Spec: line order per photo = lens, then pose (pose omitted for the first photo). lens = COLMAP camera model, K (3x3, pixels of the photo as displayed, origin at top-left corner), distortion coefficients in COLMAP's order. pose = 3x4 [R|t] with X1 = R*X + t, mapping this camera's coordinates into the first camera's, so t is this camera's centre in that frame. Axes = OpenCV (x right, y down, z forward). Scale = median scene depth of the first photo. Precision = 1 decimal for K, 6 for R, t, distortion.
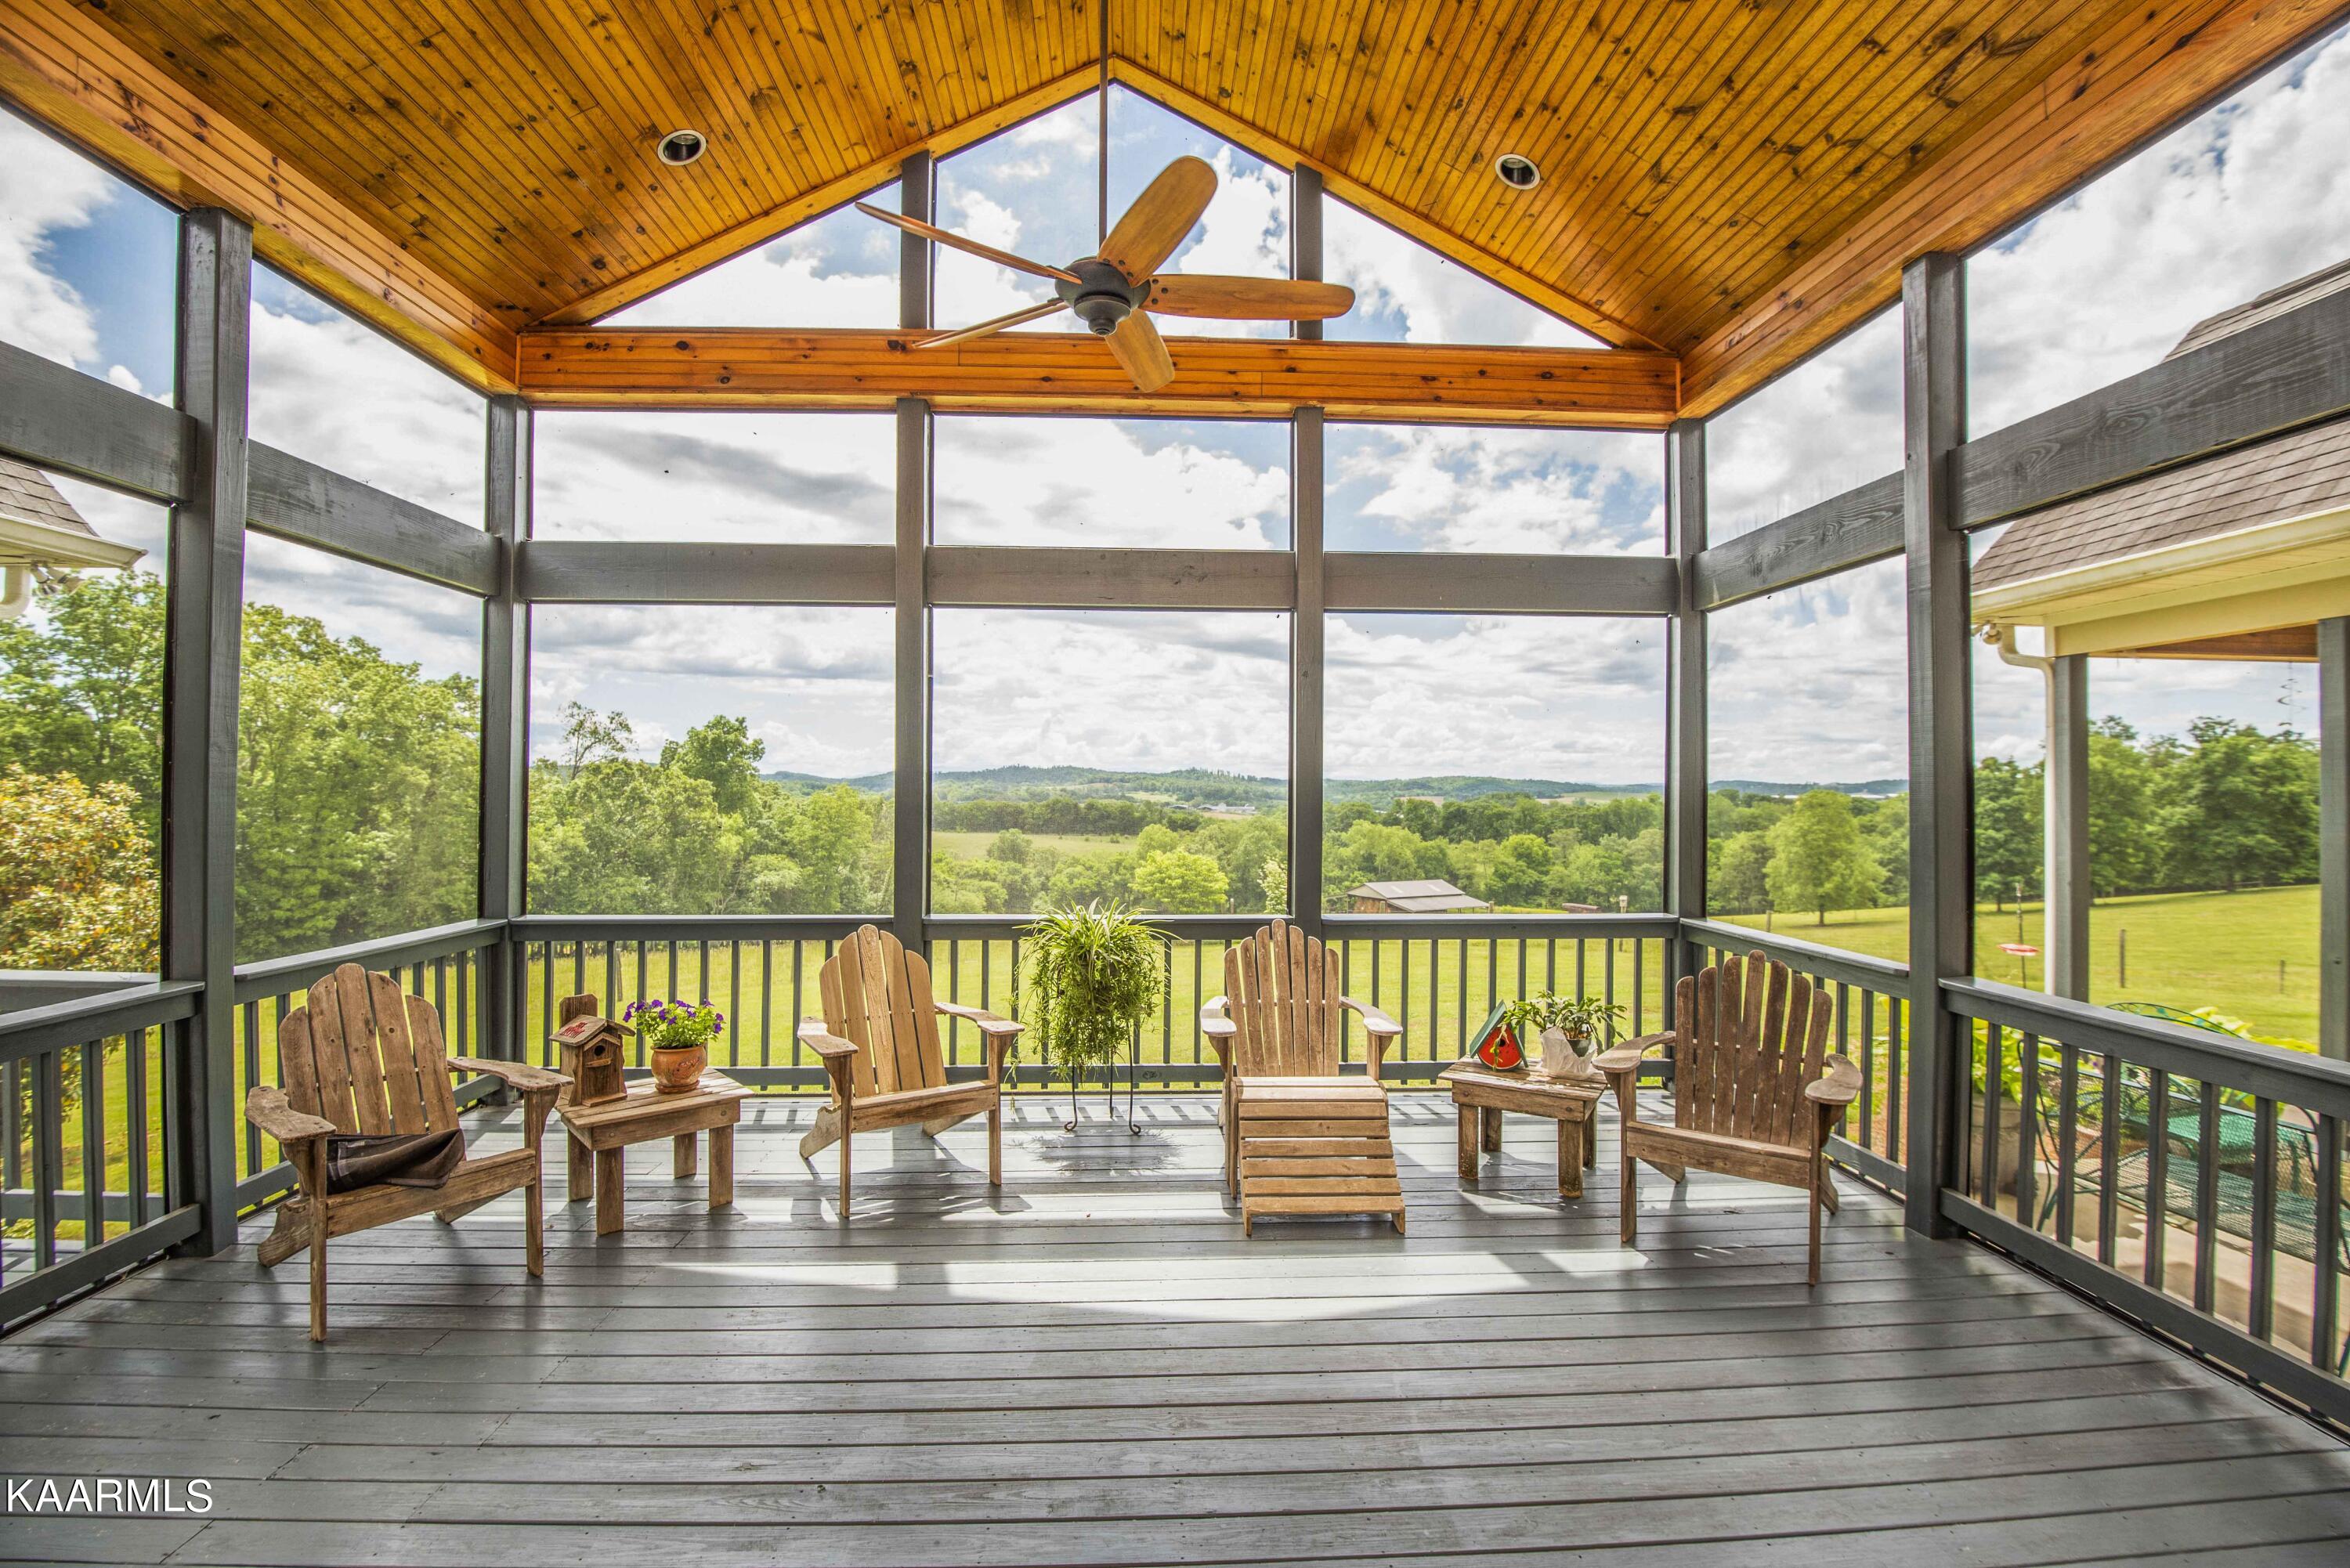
lens RADIAL K [[1070.6, 0, 1141.6], [0, 1070.6, 777.4], [0, 0, 1]] dist [-0.022583, -0.008559]
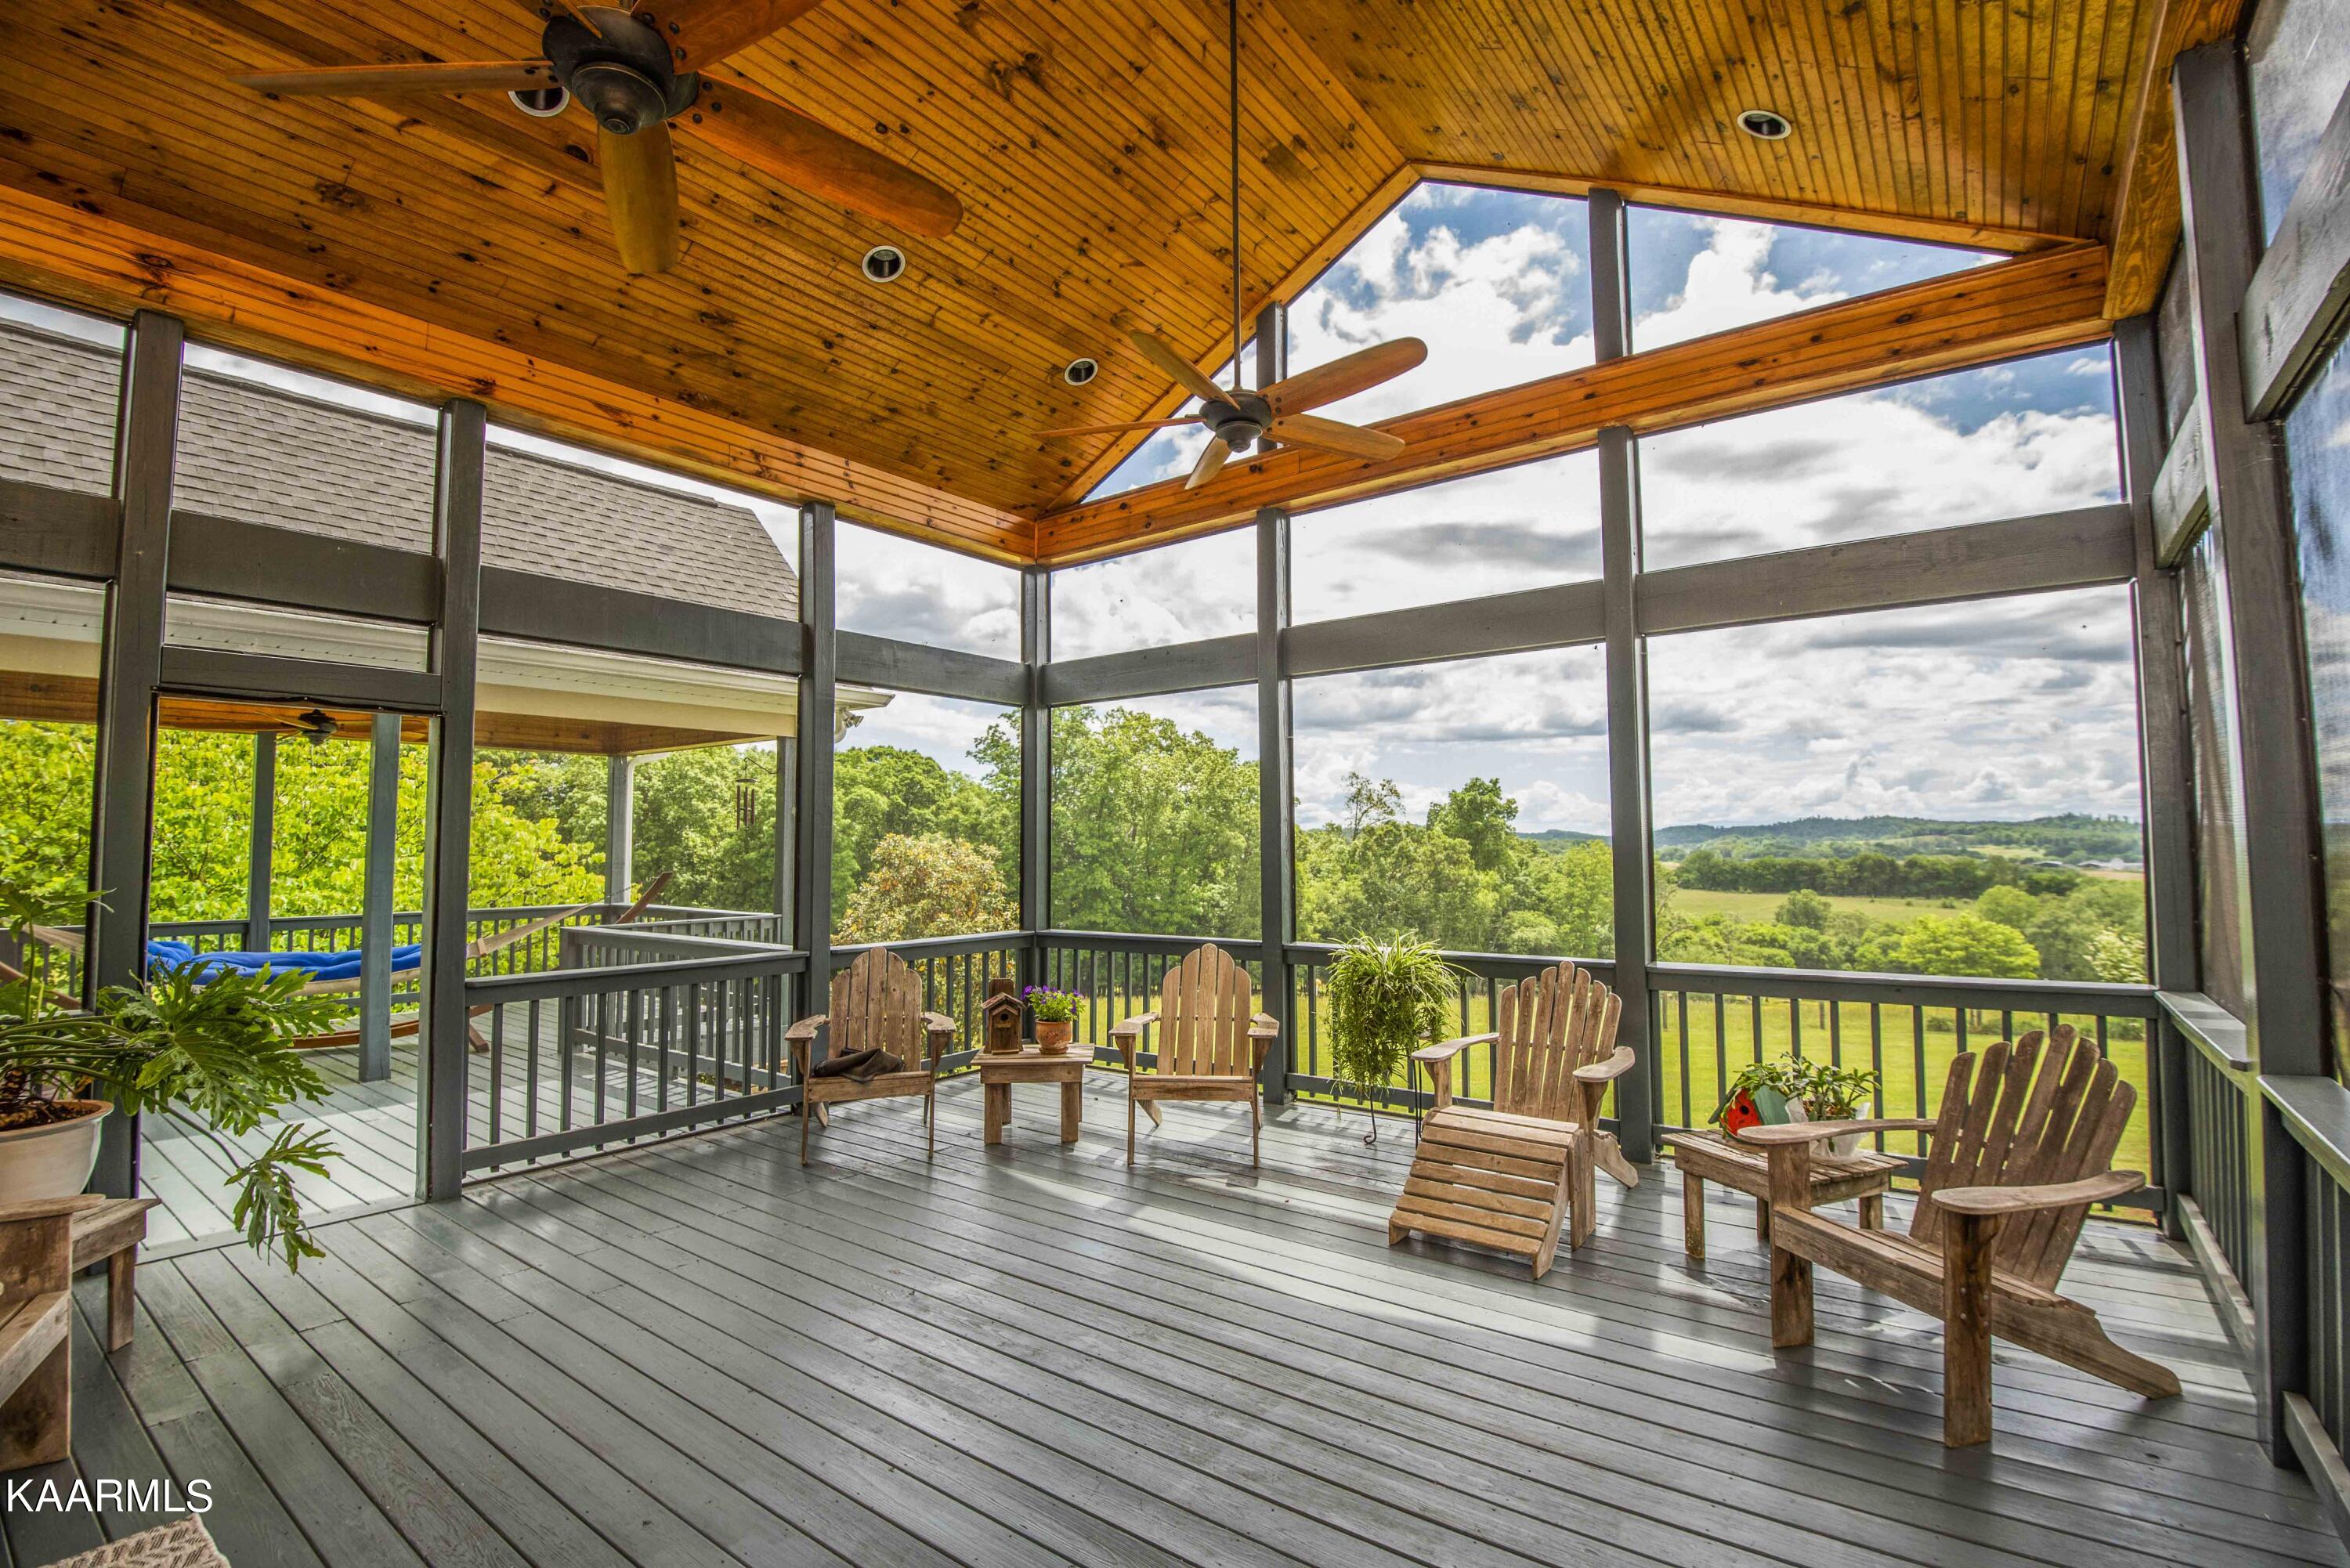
lens RADIAL K [[1070.6, 0, 1190.7], [0, 1070.6, 786.8], [0, 0, 1]] dist [-0.022583, -0.008559]
pose [[0.769732, -0.046084, -0.636701, 0.457747], [0.015840, 0.998463, -0.053120, 0.019333], [0.638170, 0.030803, 0.769279, 0.030011]]
